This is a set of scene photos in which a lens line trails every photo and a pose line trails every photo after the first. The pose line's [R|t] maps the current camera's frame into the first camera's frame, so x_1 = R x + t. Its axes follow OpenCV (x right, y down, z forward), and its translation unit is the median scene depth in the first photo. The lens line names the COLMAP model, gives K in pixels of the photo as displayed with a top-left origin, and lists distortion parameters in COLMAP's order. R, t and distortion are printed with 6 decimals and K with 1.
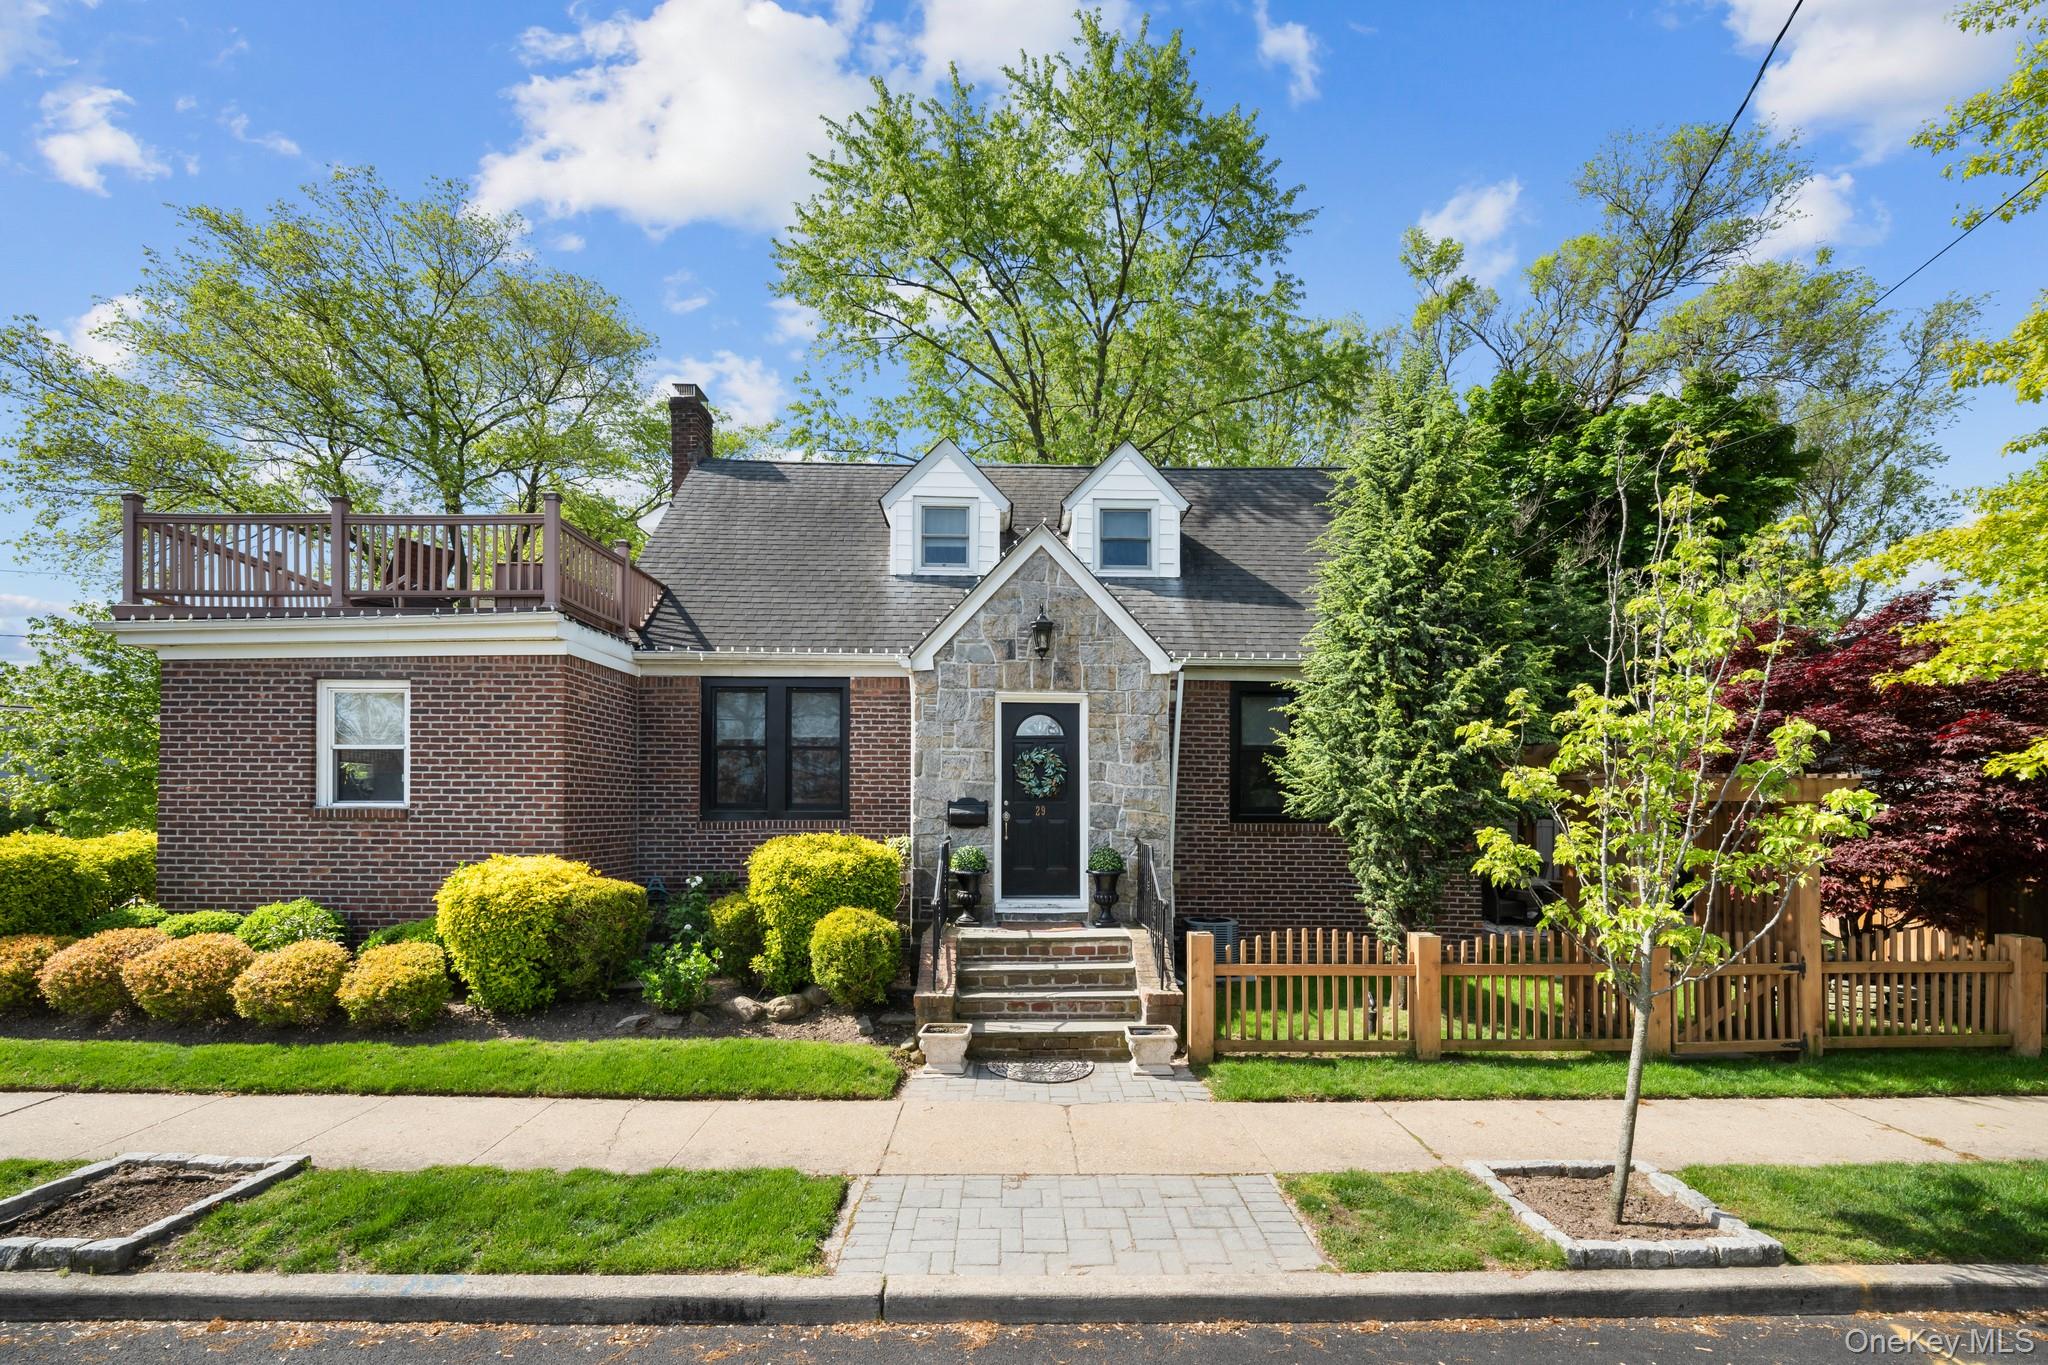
lens RADIAL K [[861.3, 0, 1026.7], [0, 861.3, 691.7], [0, 0, 1]] dist [-0.001027, -0.000275]
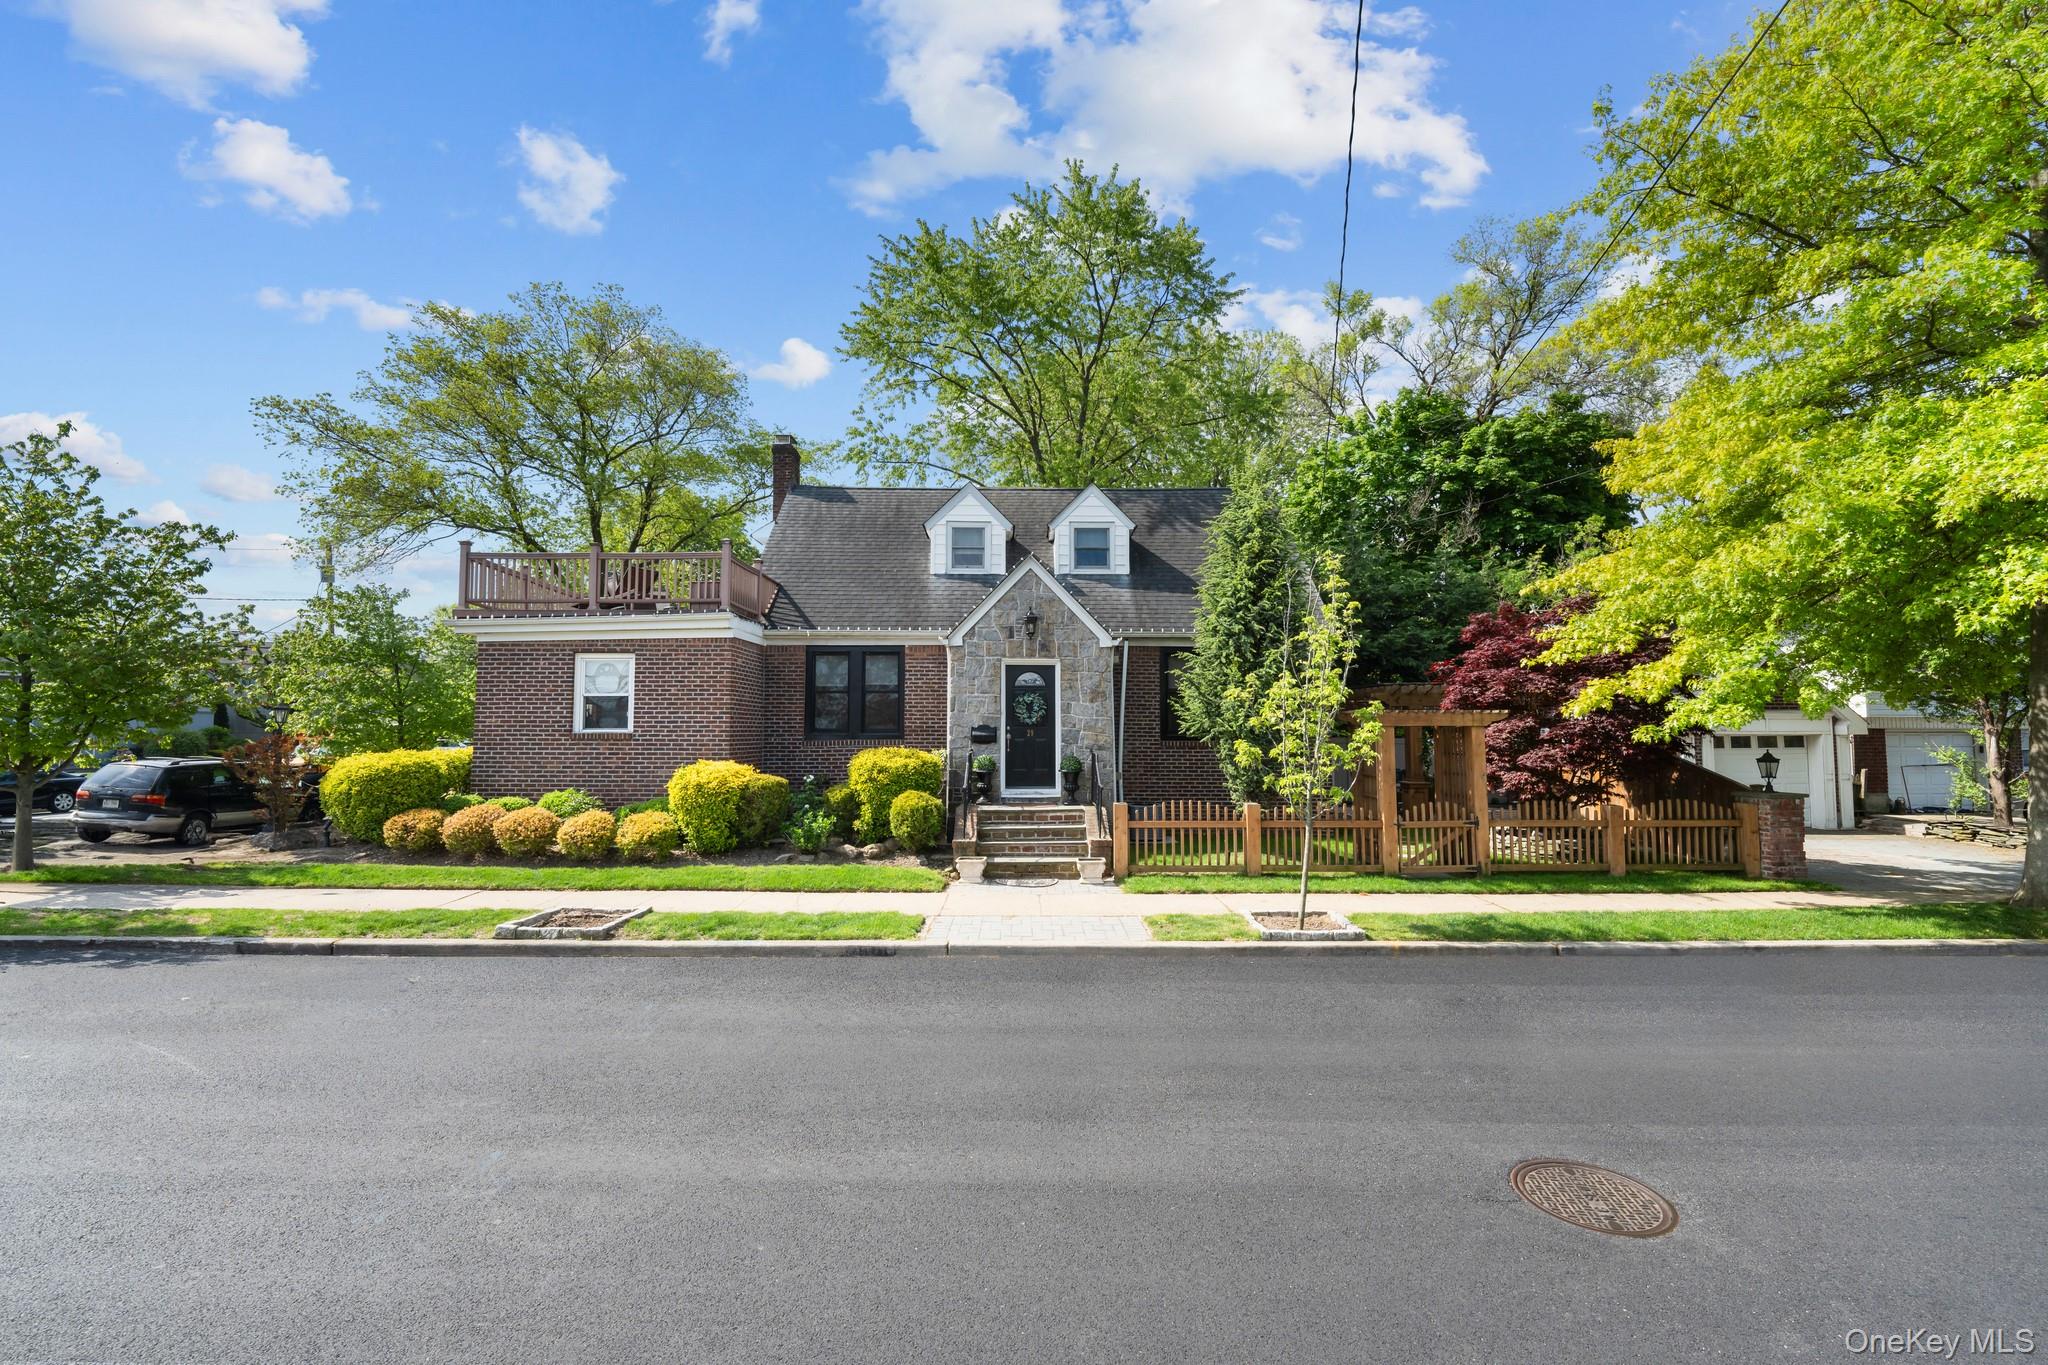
lens RADIAL K [[837.0, 0, 1111.3], [0, 837.0, 641.8], [0, 0, 1]] dist [-0.000540, 0.000005]
pose [[0.996101, 0.005265, 0.088066, 0.029556], [-0.007784, 0.999569, 0.028289, -0.077285], [-0.087879, -0.028864, 0.995713, -0.566924]]
